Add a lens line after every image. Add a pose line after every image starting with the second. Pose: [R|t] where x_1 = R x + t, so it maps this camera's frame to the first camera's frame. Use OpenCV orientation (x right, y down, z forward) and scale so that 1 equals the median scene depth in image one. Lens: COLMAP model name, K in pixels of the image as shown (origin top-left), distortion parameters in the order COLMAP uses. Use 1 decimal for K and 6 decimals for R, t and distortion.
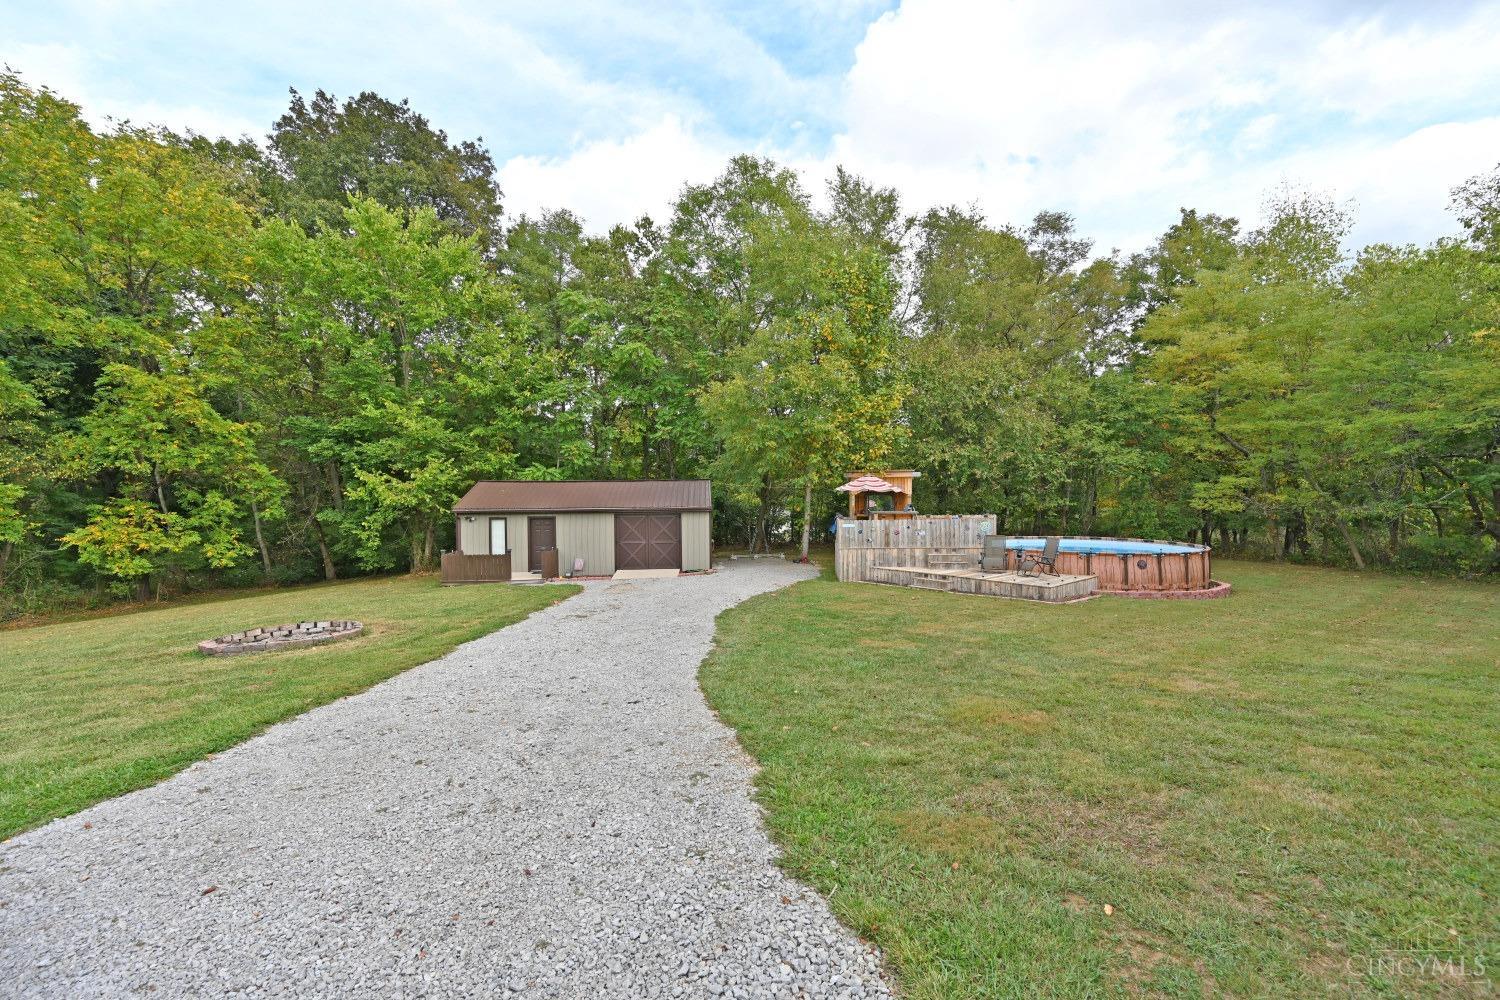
lens RADIAL K [[592.3, 0, 746.9], [0, 592.3, 499.0], [0, 0, 1]] dist [0.002003, 0.000106]
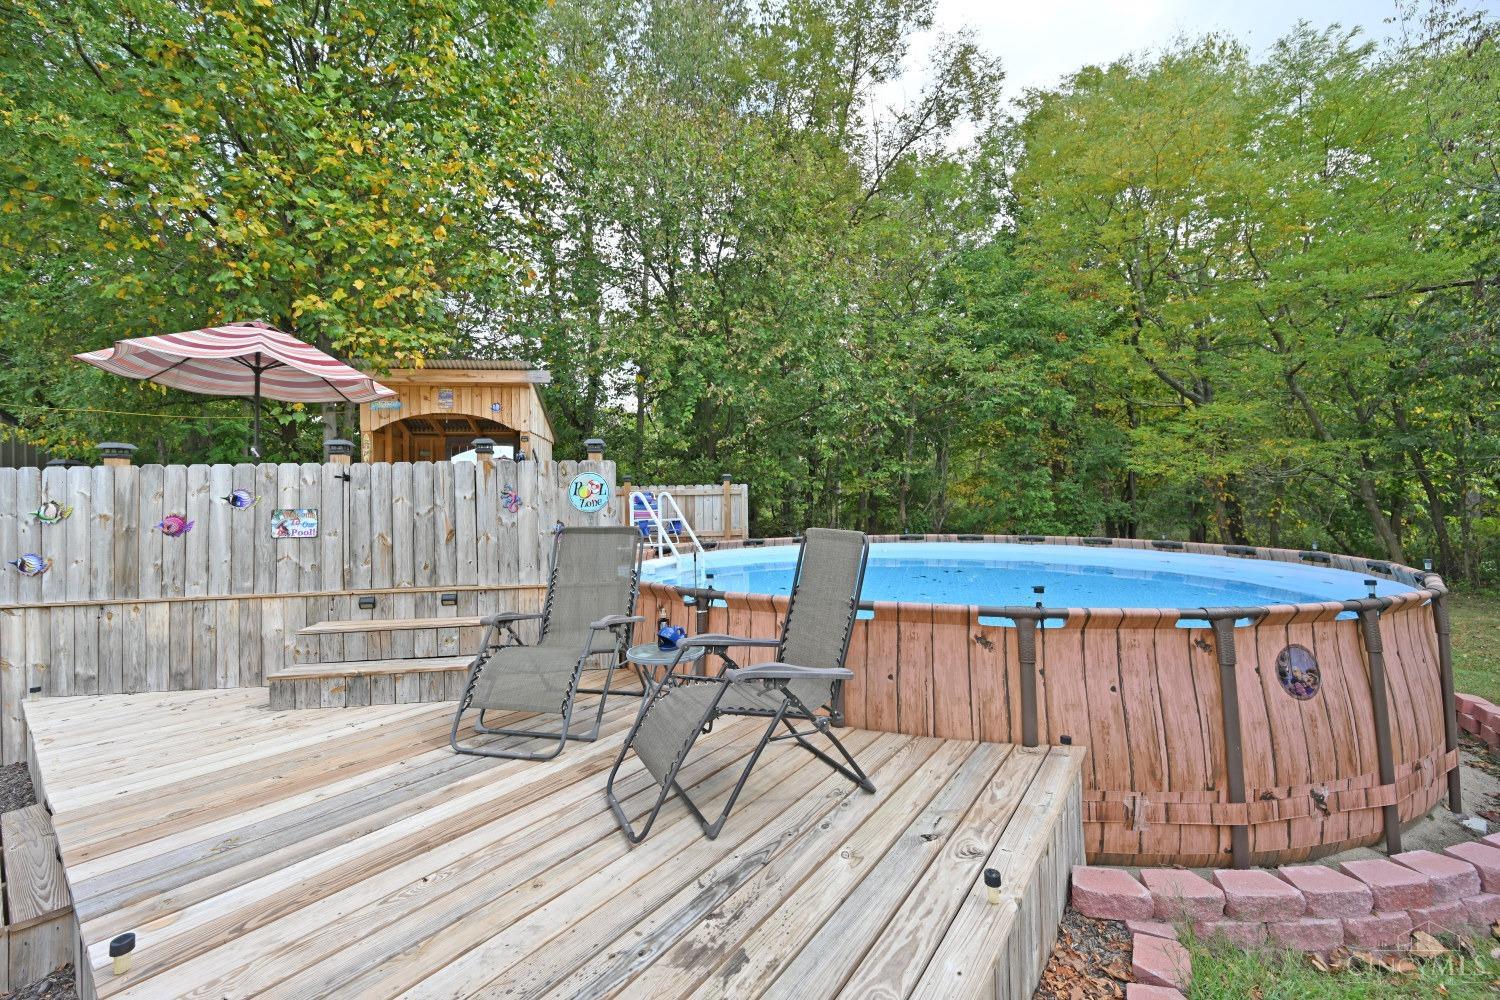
lens RADIAL K [[592.3, 0, 752.4], [0, 592.3, 506.6], [0, 0, 1]] dist [0.002003, 0.000106]
pose [[0.969652, -0.006485, 0.244403, 0.426759], [0.007916, 0.999957, -0.004874, 0.056123], [-0.244361, 0.006660, 0.969661, 0.796850]]
